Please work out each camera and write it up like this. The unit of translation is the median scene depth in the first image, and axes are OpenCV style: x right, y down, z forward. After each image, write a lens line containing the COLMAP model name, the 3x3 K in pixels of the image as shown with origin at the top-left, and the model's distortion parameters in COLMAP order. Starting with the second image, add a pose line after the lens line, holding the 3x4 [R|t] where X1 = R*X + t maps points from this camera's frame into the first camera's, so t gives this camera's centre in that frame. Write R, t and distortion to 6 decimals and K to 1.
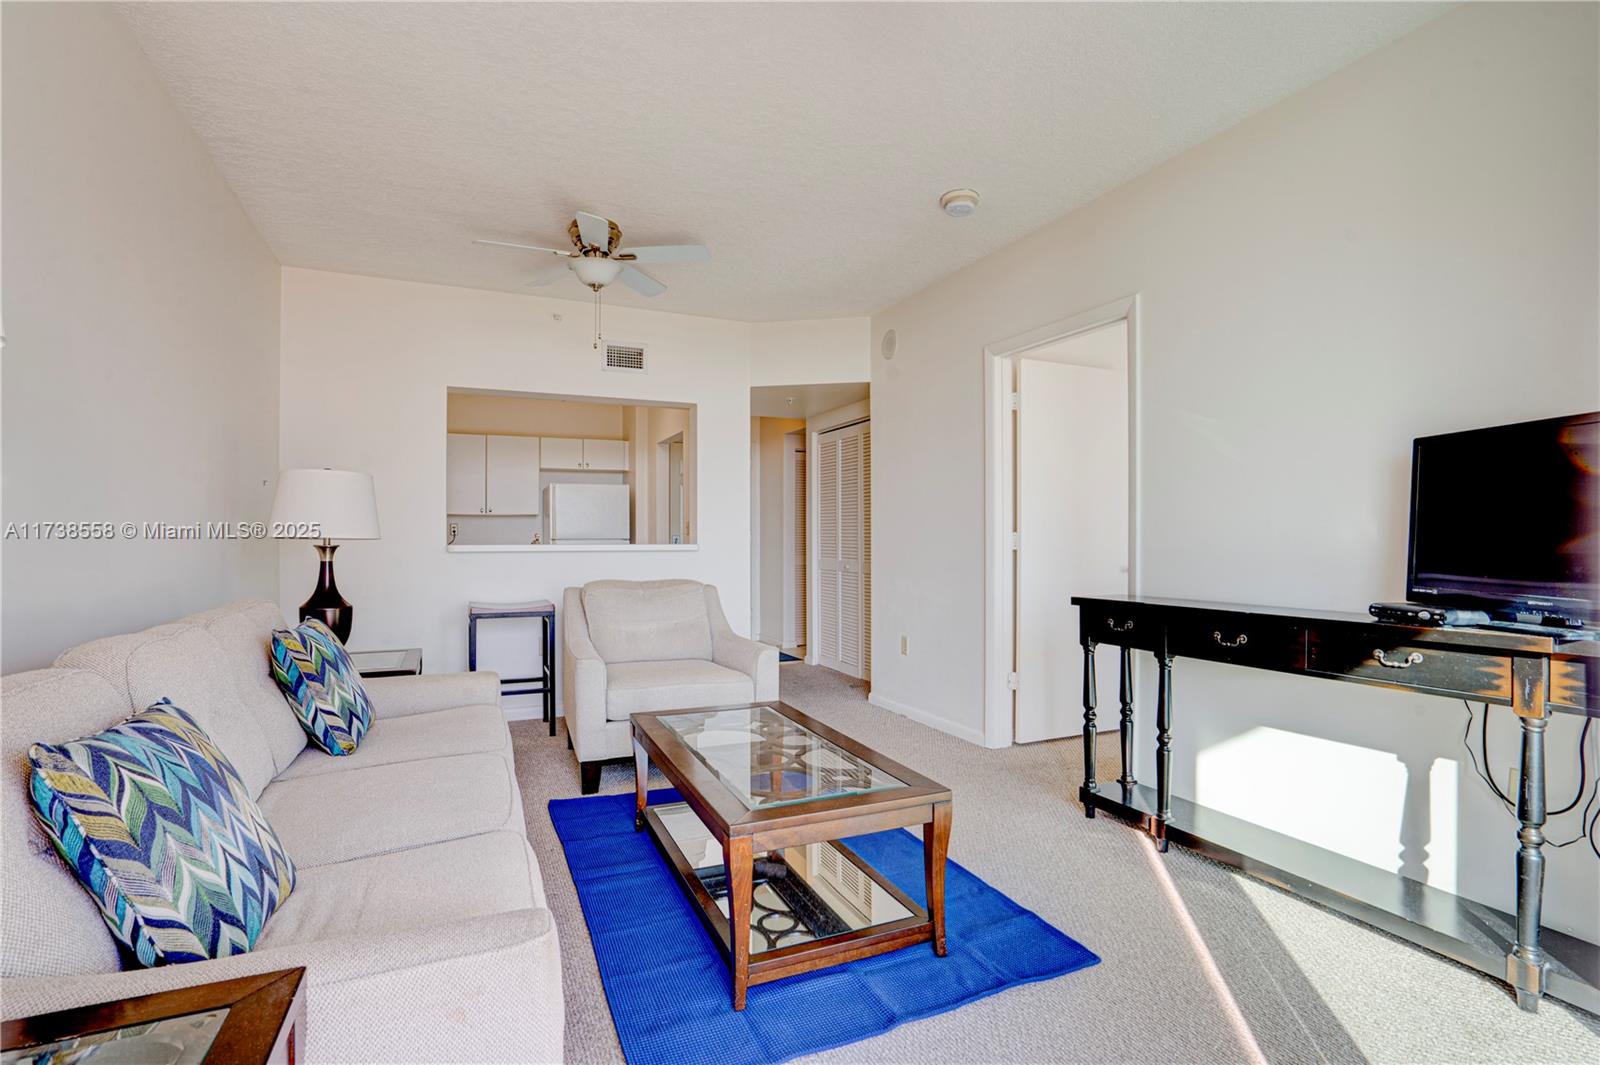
lens RADIAL K [[755.2, 0, 800.3], [0, 755.2, 537.6], [0, 0, 1]] dist [-0.055357, 0.028935]
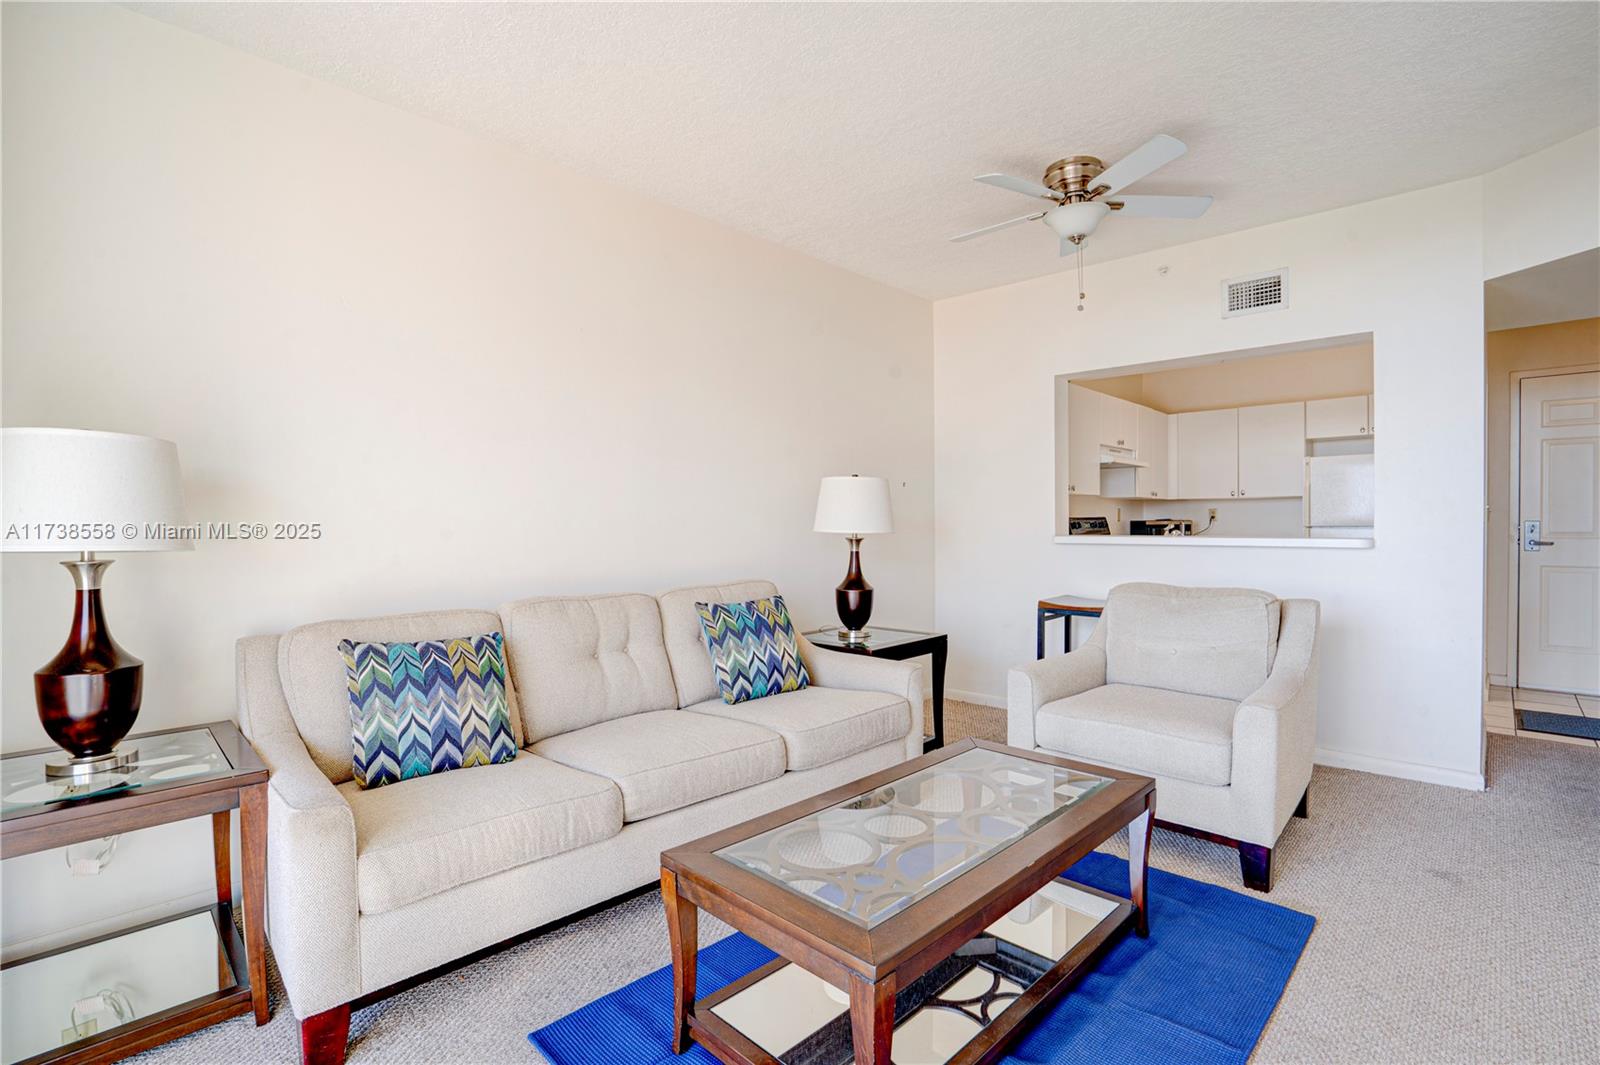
lens RADIAL K [[769.6, 0, 800.0], [0, 769.6, 532.5], [0, 0, 1]] dist [-0.058395, 0.024493]
pose [[0.377080, 0.014523, -0.926067, 0.483991], [0.007016, 0.999804, 0.018537, -0.022340], [0.926154, -0.013487, 0.376905, 0.440429]]
